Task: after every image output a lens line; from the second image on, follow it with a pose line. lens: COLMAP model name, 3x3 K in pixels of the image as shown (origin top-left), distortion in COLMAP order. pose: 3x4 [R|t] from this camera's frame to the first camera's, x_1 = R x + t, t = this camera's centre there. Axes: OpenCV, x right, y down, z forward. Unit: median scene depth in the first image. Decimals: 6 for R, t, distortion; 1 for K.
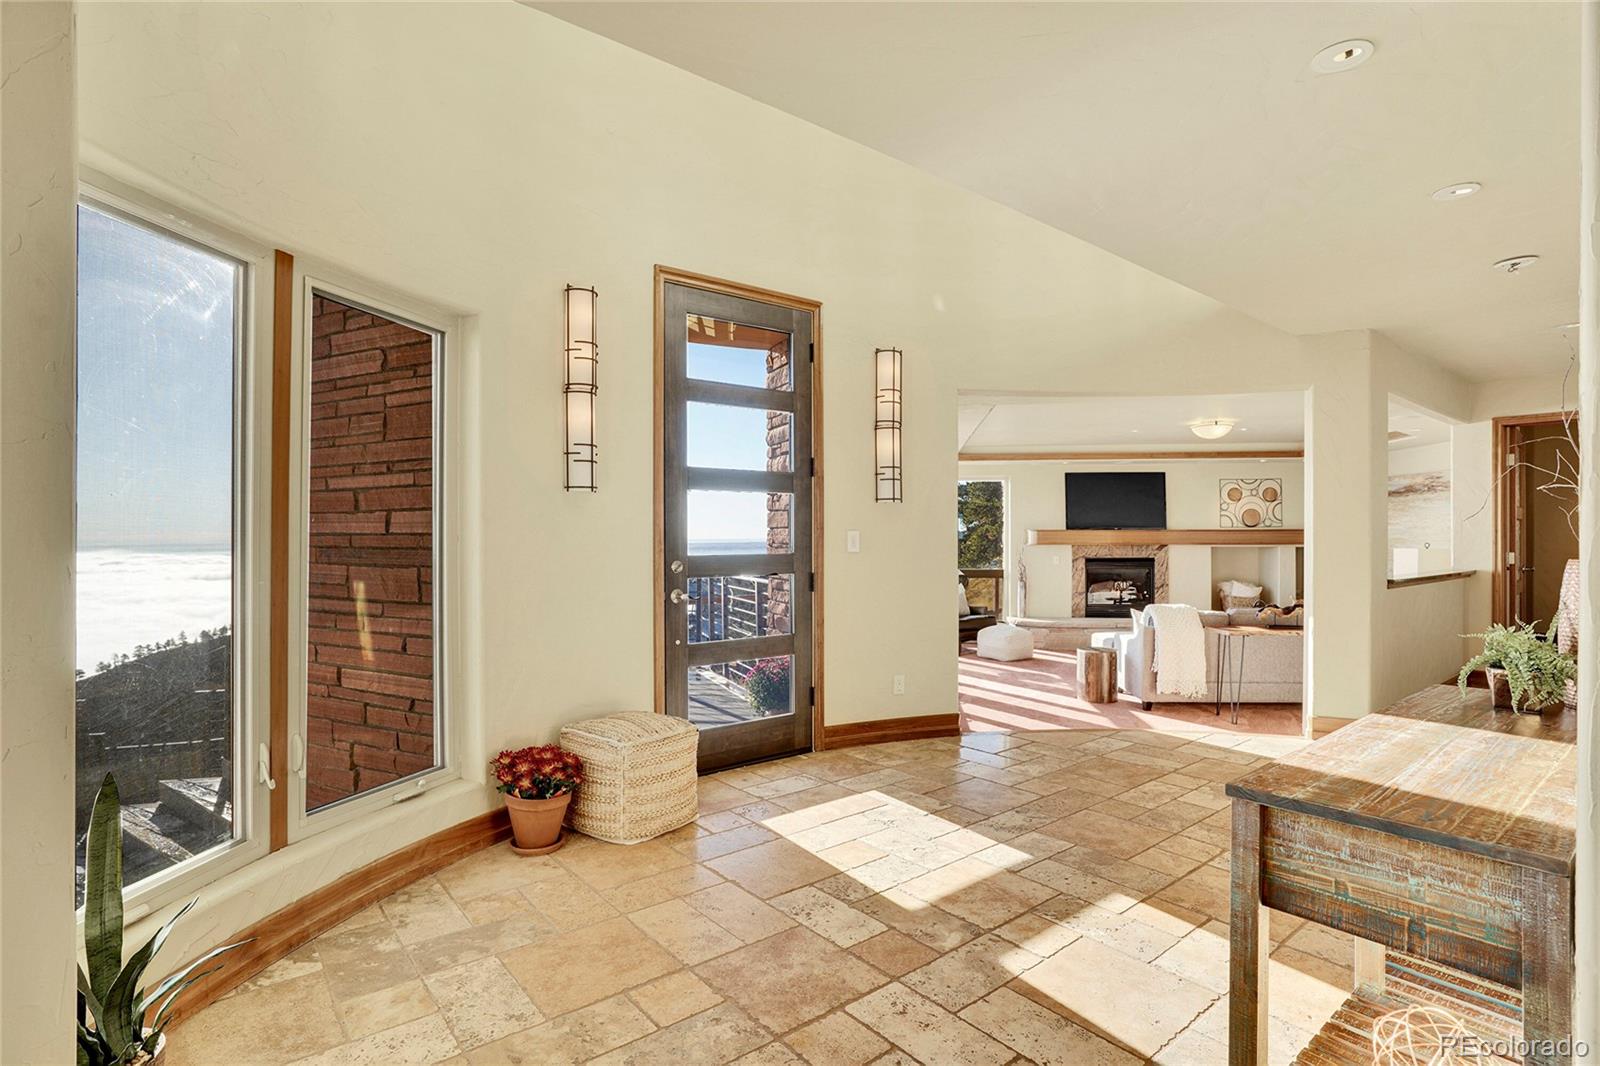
lens RADIAL K [[784.0, 0, 800.0], [0, 784.0, 533.0], [0, 0, 1]] dist [-0.023834, 0.000053]
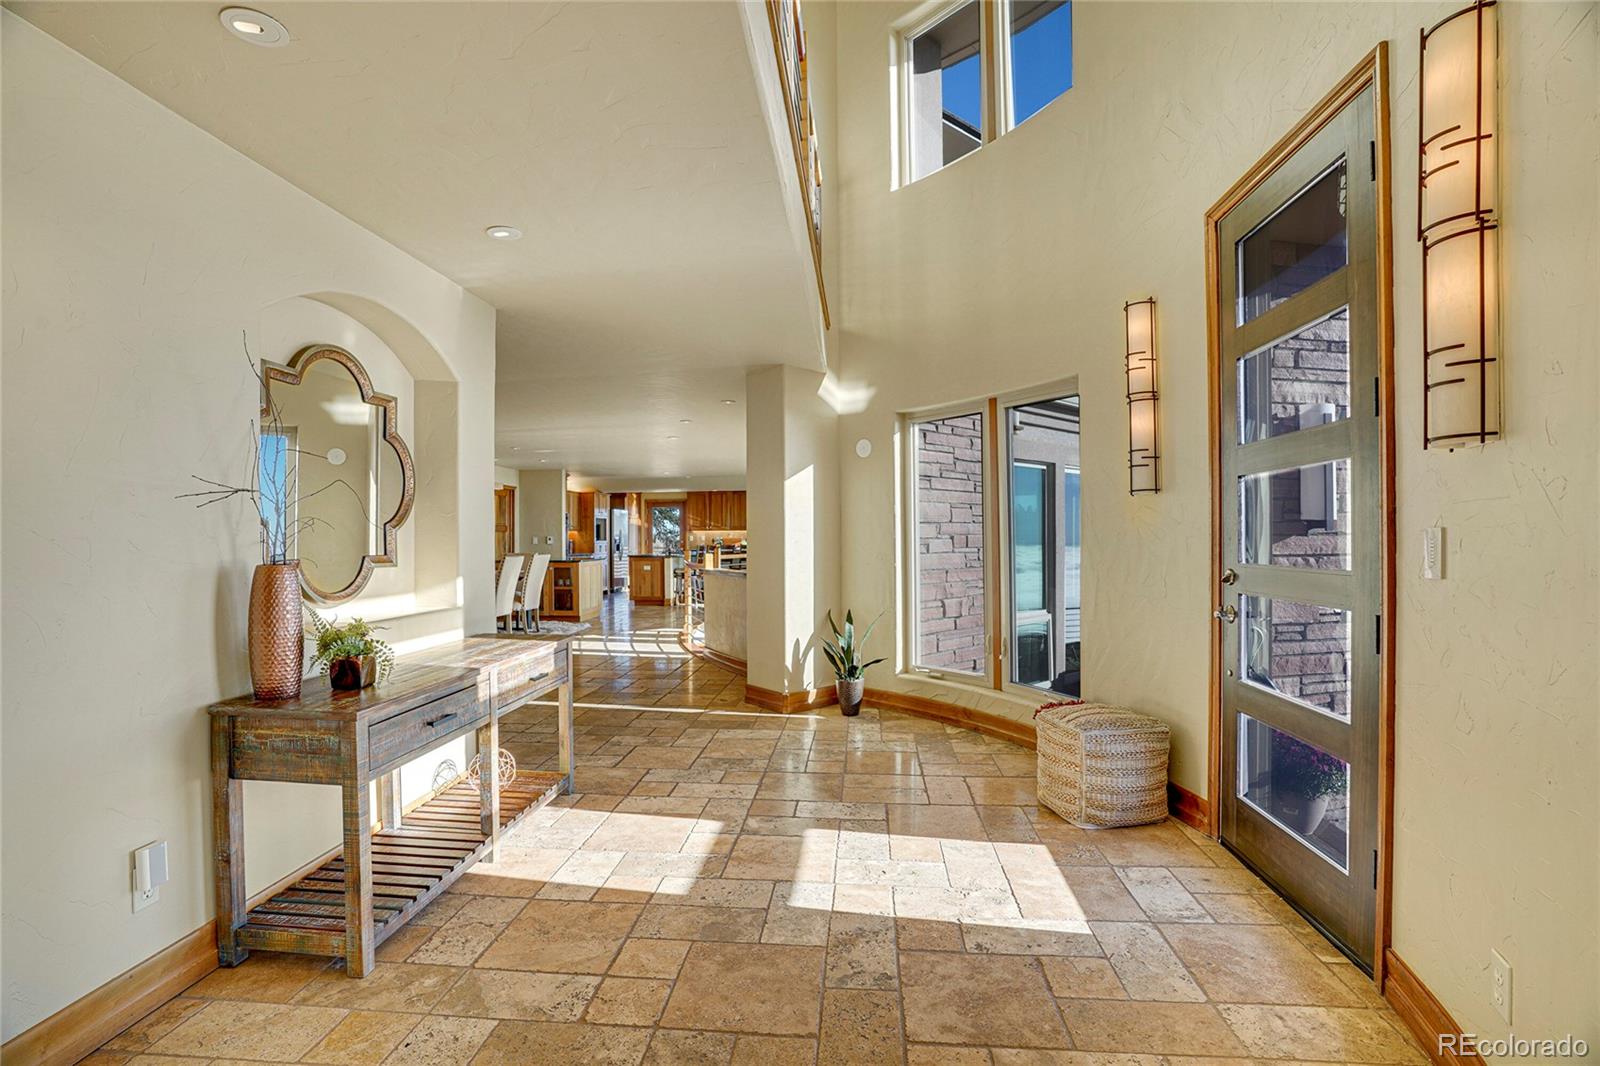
lens RADIAL K [[729.5, 0, 800.0], [0, 729.5, 533.0], [0, 0, 1]] dist [-0.071243, 0.000136]
pose [[-0.692170, -0.002655, -0.721730, 0.904874], [0.004730, 0.999955, -0.008215, 0.005625], [0.721719, -0.009099, -0.692126, 1.647132]]
